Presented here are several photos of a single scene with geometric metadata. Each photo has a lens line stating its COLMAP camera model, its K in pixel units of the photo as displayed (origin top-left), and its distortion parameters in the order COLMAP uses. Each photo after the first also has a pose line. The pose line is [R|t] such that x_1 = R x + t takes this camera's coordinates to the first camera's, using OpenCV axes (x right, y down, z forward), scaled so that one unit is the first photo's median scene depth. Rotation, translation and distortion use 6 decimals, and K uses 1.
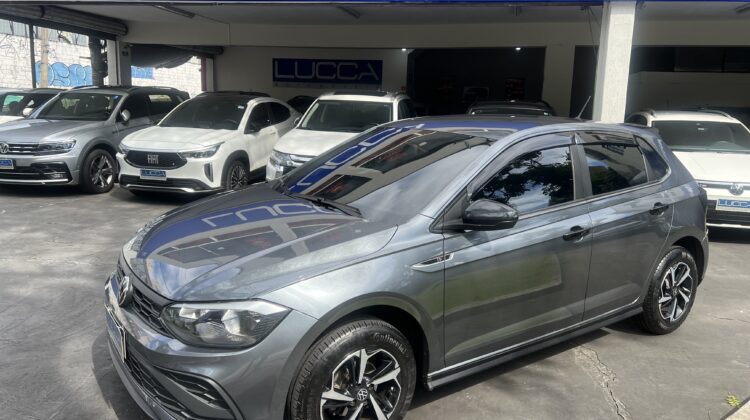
lens RADIAL K [[564.9, 0, 375.0], [0, 564.9, 210.0], [0, 0, 1]] dist [0.058477, -0.063071]
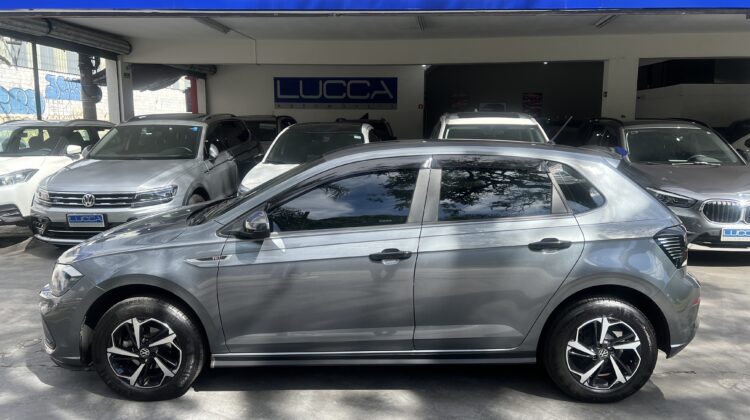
lens RADIAL K [[564.9, 0, 375.0], [0, 564.9, 210.0], [0, 0, 1]] dist [0.058477, -0.063071]
pose [[0.989394, -0.049361, 0.136609, -0.184953], [0.053042, 0.998317, -0.023433, -0.027993], [-0.135222, 0.030430, 0.990348, 0.092574]]
